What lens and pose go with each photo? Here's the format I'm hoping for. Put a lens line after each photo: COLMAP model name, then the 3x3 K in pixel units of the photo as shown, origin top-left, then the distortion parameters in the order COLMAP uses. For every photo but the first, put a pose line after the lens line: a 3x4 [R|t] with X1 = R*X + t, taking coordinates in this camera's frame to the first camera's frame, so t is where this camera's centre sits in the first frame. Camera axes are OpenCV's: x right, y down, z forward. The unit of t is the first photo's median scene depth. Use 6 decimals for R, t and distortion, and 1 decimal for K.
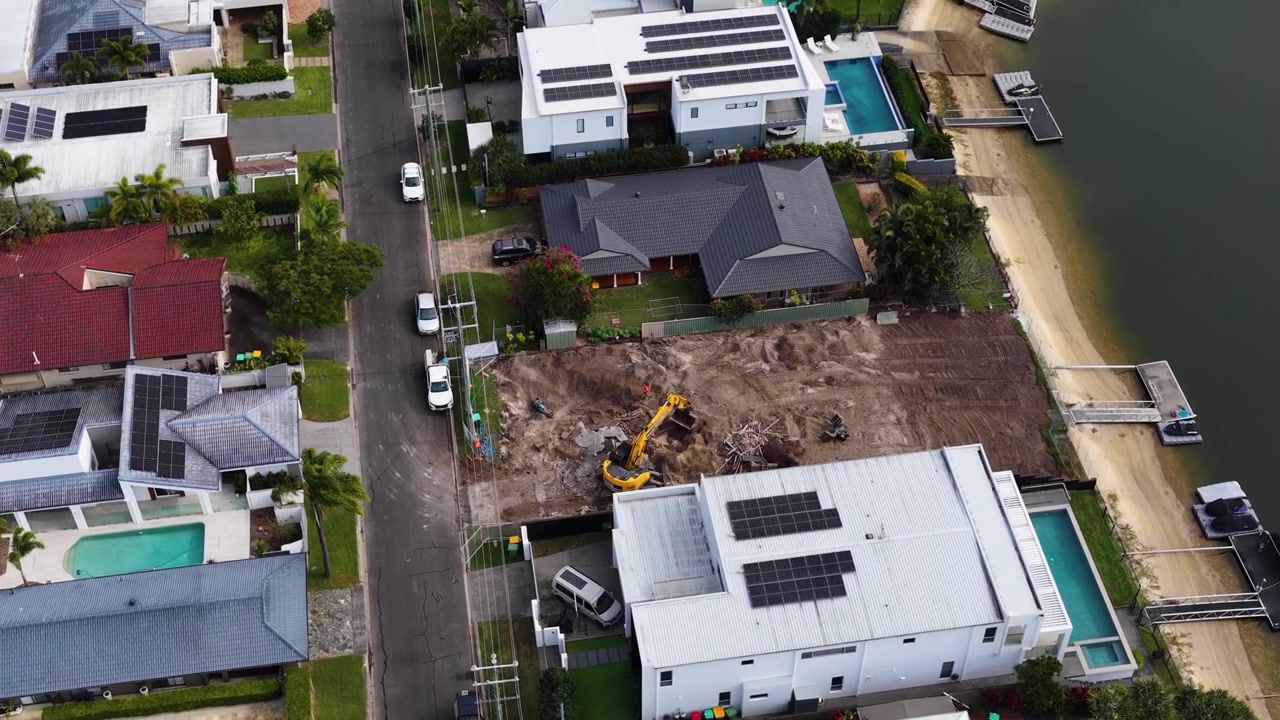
lens RADIAL K [[1707.6, 0, 640.0], [0, 1707.6, 360.0], [0, 0, 1]] dist [-0.004477, 0.032942]
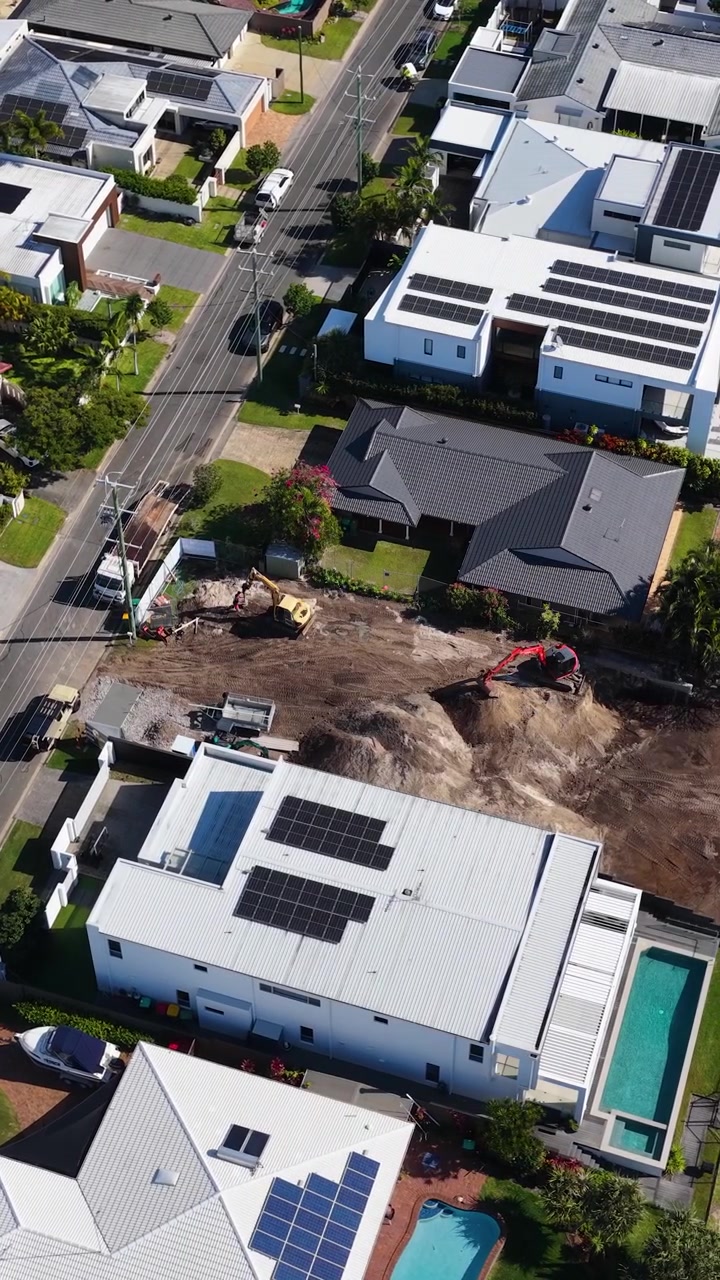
lens RADIAL K [[1954.3, 0, 360.0], [0, 1954.3, 640.0], [0, 0, 1]] dist [-0.009032, 0.162054]
pose [[0.891191, 0.342094, -0.297911, 0.277774], [-0.332409, 0.939362, 0.084287, -0.068677], [0.308680, 0.023912, 0.950865, 0.048622]]
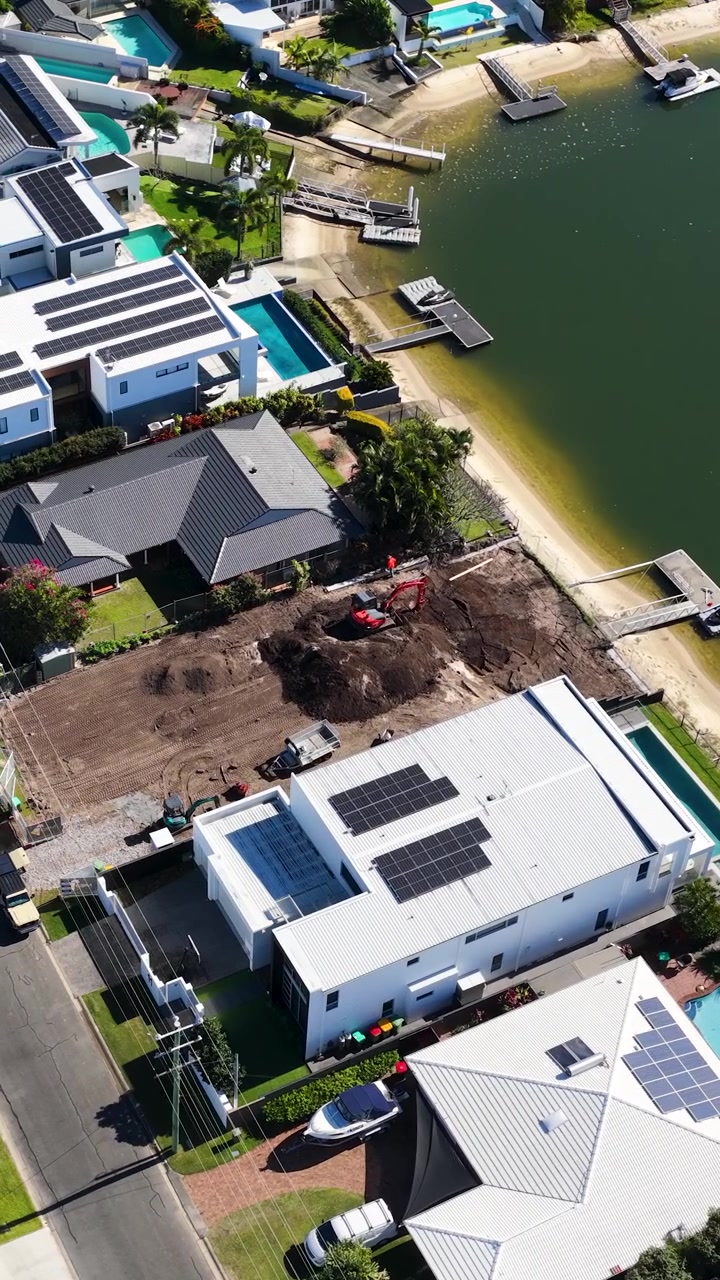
lens RADIAL K [[1953.0, 0, 198.3], [0, 1953.0, 642.2], [0, 0, 1]] dist [0.009570, 0.010996]
pose [[0.957805, -0.208209, 0.198139, -0.159169], [0.210670, 0.977517, 0.008815, -0.015923], [-0.195519, 0.033299, 0.980134, 0.000036]]
